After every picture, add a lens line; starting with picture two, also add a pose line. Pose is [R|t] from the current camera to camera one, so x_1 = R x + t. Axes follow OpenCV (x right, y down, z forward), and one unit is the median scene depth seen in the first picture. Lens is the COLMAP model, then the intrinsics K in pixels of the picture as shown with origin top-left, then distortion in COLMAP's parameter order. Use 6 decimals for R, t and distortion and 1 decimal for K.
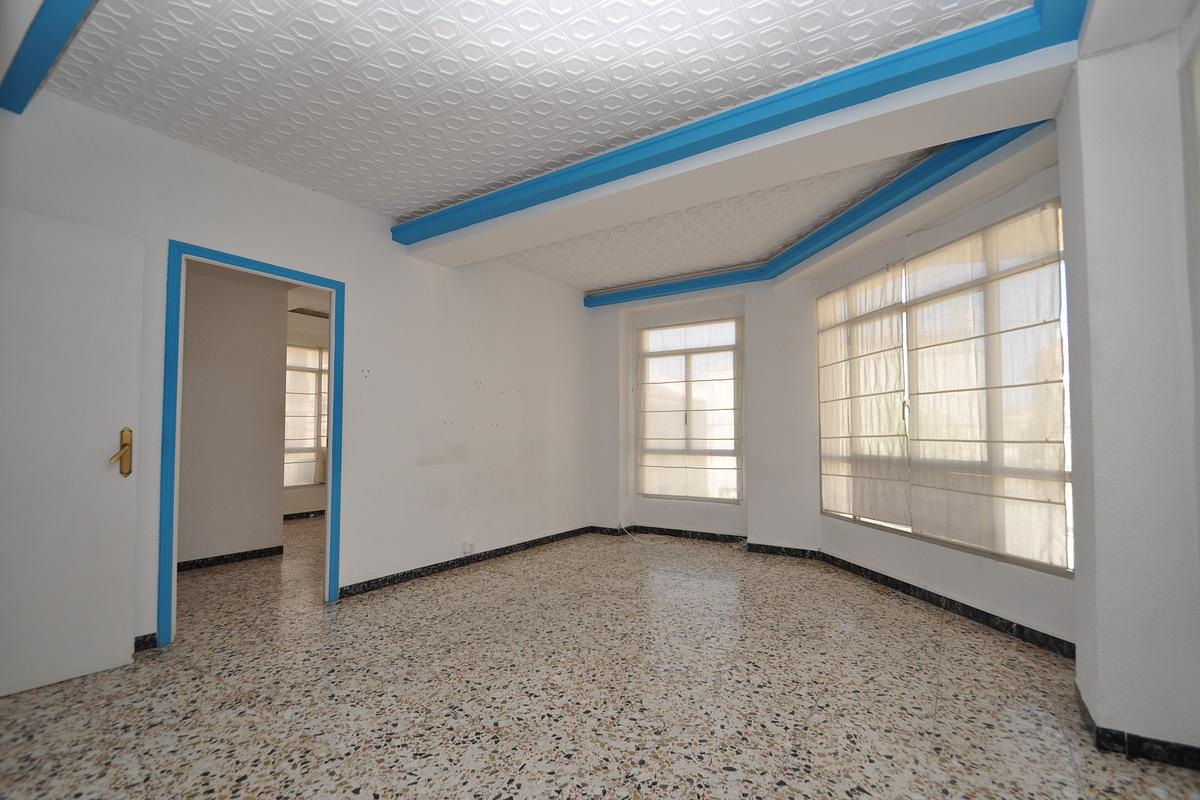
lens RADIAL K [[525.8, 0, 600.8], [0, 525.8, 416.0], [0, 0, 1]] dist [0.020054, -0.020596]
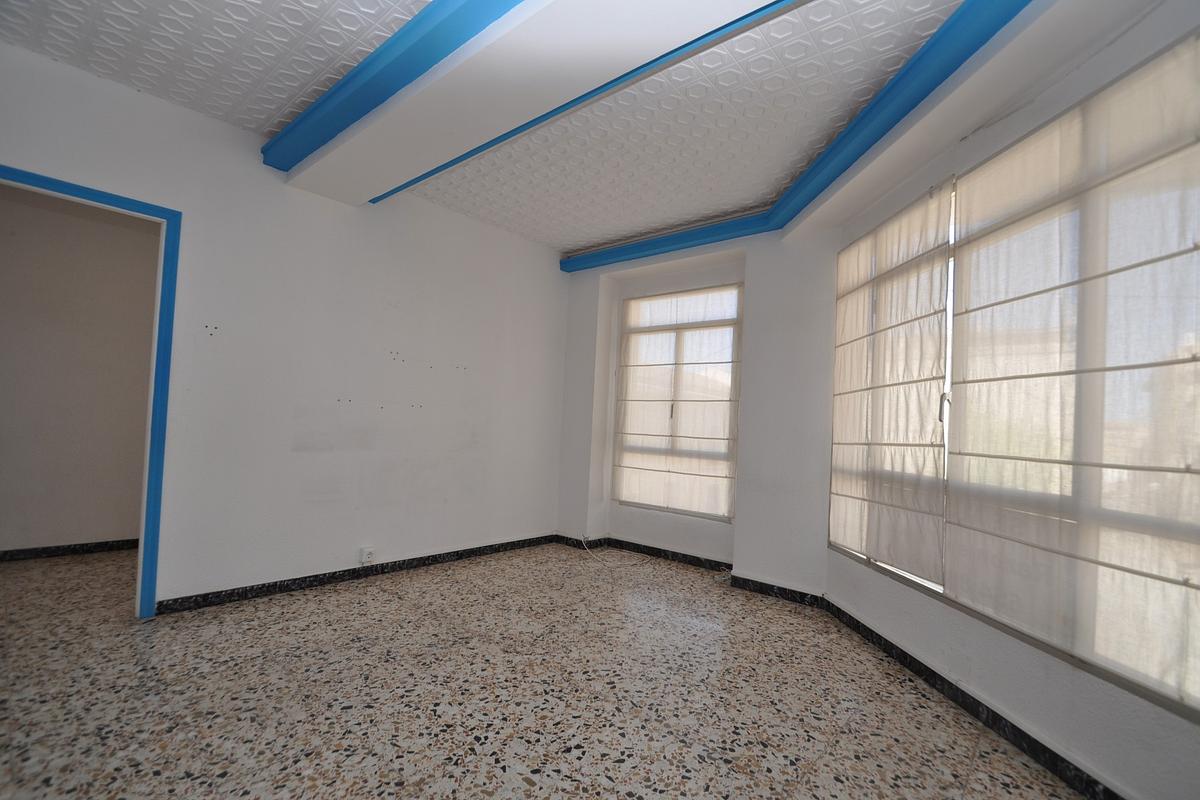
lens RADIAL K [[525.8, 0, 600.8], [0, 525.8, 416.0], [0, 0, 1]] dist [0.020054, -0.020596]
pose [[0.991550, 0.045824, -0.121365, 0.207571], [-0.044279, 0.998900, 0.015404, 0.007708], [0.121938, -0.009900, 0.992488, 0.263889]]
